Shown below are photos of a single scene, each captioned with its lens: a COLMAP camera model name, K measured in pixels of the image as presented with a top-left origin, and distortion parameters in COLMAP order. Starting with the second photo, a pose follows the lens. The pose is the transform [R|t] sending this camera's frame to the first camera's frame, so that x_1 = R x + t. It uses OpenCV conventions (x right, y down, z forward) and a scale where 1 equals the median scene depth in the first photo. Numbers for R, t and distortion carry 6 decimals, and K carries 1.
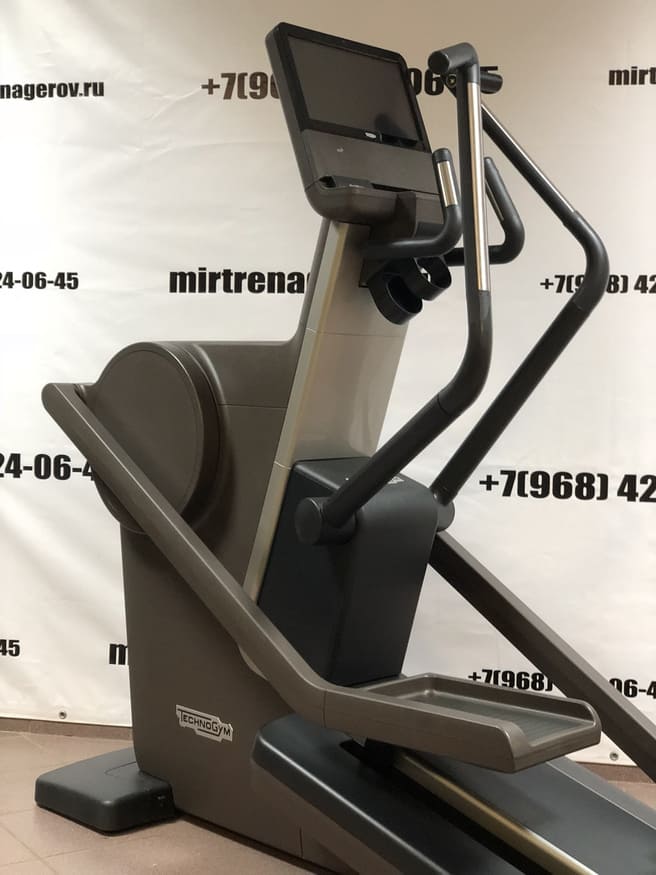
lens RADIAL K [[1287.7, 0, 324.0], [0, 1287.7, 441.4], [0, 0, 1]] dist [0.037792, 0.000000]
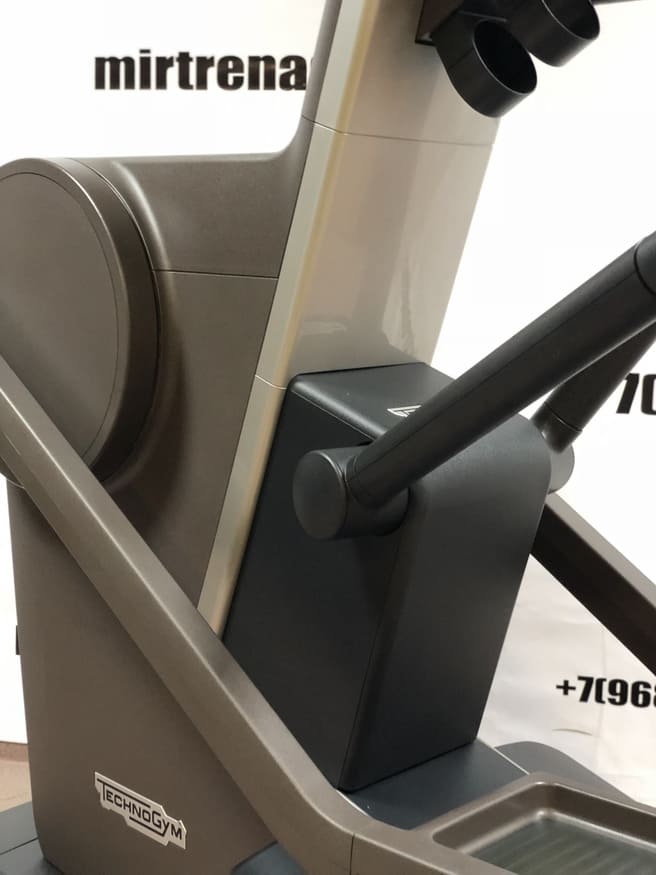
lens RADIAL K [[1287.7, 0, 316.4], [0, 1287.7, 422.5], [0, 0, 1]] dist [0.037792, 0.000000]
pose [[0.999998, 0.001715, -0.001051, -0.011031], [-0.001608, 0.995515, 0.094589, -0.015022], [0.001208, -0.094587, 0.995516, 0.419381]]
